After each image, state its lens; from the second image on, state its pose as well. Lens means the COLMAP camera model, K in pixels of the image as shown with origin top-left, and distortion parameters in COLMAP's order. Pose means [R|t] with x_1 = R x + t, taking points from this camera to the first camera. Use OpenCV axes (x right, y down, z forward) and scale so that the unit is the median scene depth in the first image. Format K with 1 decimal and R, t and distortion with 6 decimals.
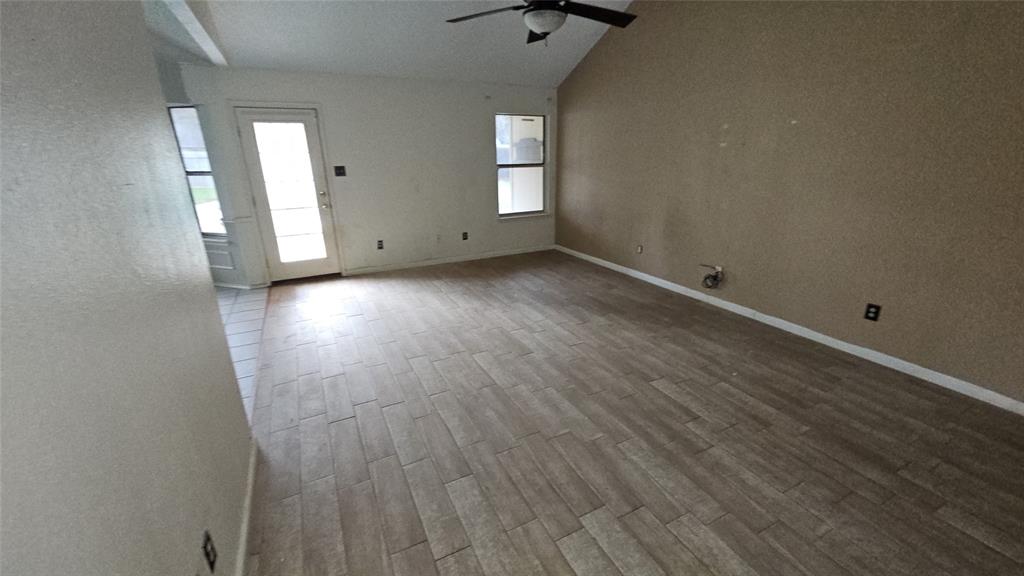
lens RADIAL K [[416.7, 0, 522.8], [0, 416.7, 298.5], [0, 0, 1]] dist [0.001584, -0.004609]
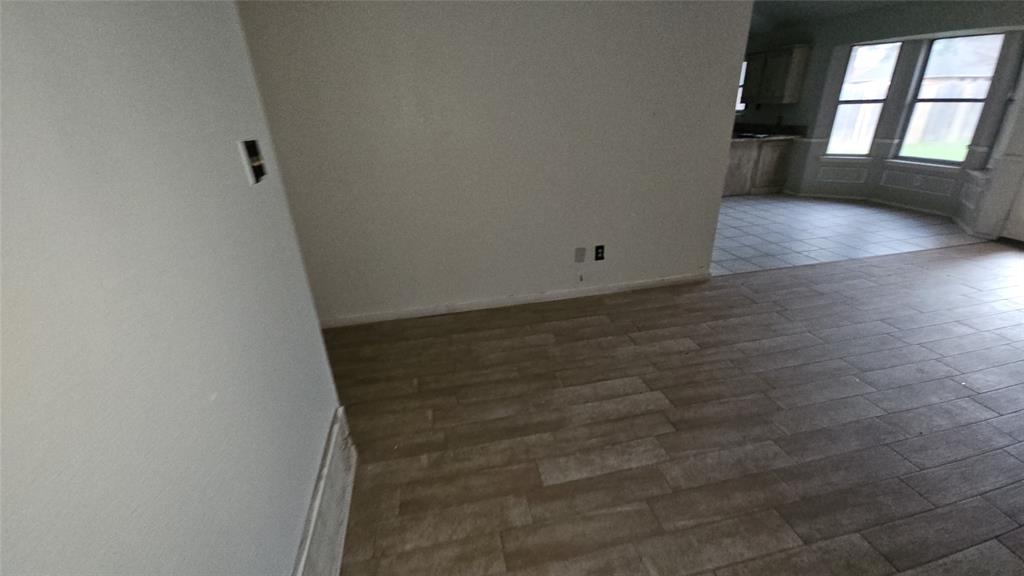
lens RADIAL K [[416.7, 0, 510.0], [0, 416.7, 286.1], [0, 0, 1]] dist [0.001584, -0.004609]
pose [[-0.272415, 0.404468, -0.873038, 0.714646], [-0.280550, 0.834538, 0.474171, -0.120121], [0.920370, 0.374102, -0.113867, 0.351687]]
